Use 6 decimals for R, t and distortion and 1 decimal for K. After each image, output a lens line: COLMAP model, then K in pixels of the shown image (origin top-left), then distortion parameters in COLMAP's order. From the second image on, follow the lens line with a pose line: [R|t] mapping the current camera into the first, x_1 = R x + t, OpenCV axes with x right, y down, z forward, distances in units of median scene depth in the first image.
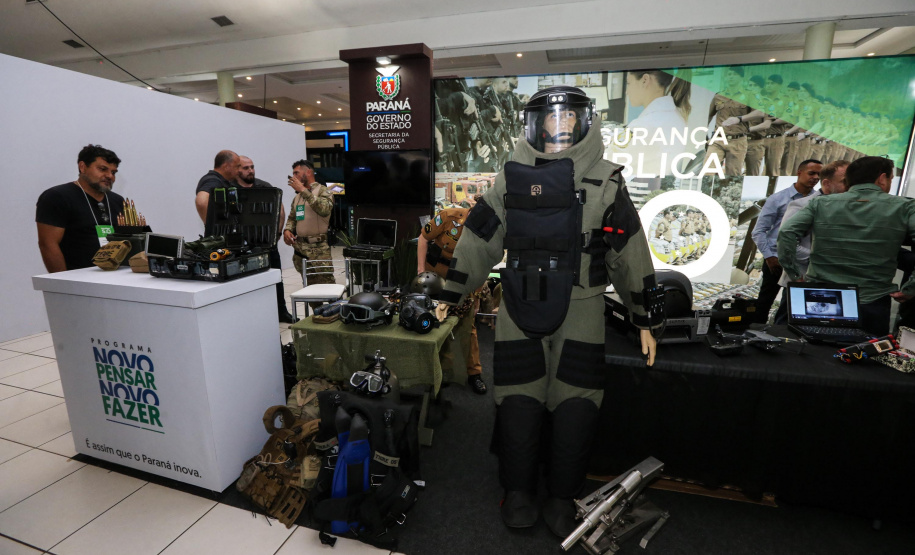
lens RADIAL K [[414.1, 0, 452.1], [0, 414.1, 273.5], [0, 0, 1]] dist [-0.047930, 0.015025]
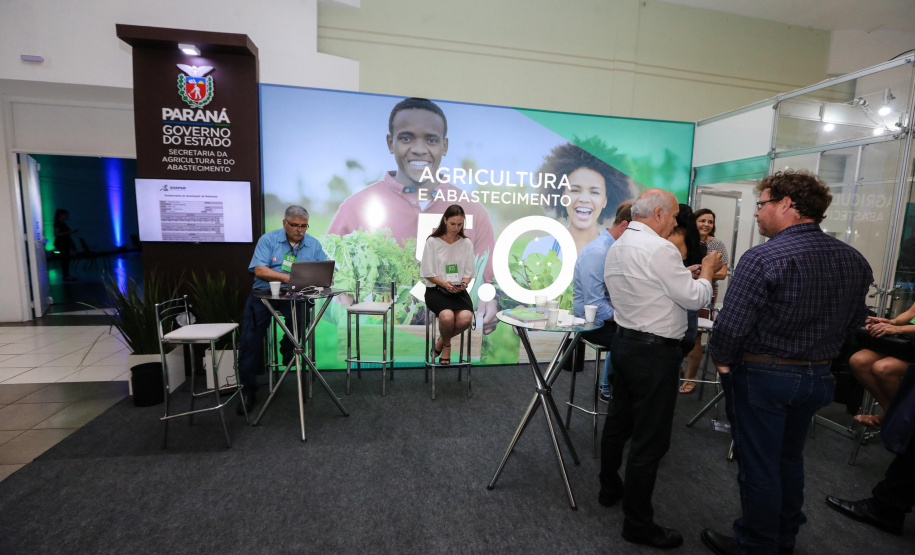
lens RADIAL K [[414.1, 0, 456.7], [0, 414.1, 276.9], [0, 0, 1]] dist [-0.047930, 0.015025]
pose [[0.911025, -0.034105, 0.410937, -0.036368], [0.062564, 0.996469, -0.056001, -0.040258], [-0.407576, 0.076728, 0.909942, 0.152167]]
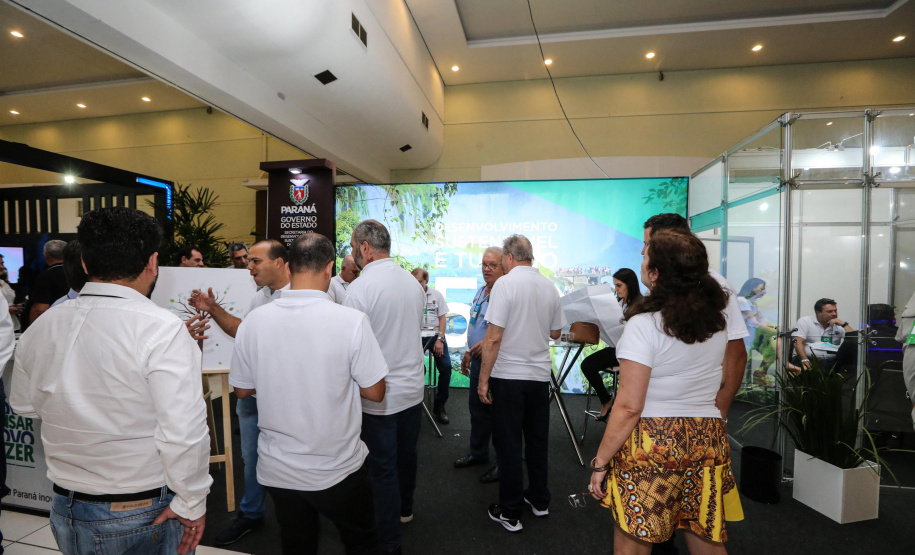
lens RADIAL K [[414.1, 0, 449.2], [0, 414.1, 282.2], [0, 0, 1]] dist [-0.047930, 0.015025]
pose [[0.998334, 0.000195, 0.057698, 0.229658], [0.010385, 0.983057, -0.183007, 0.031065], [-0.056756, 0.183302, 0.981417, -0.186083]]
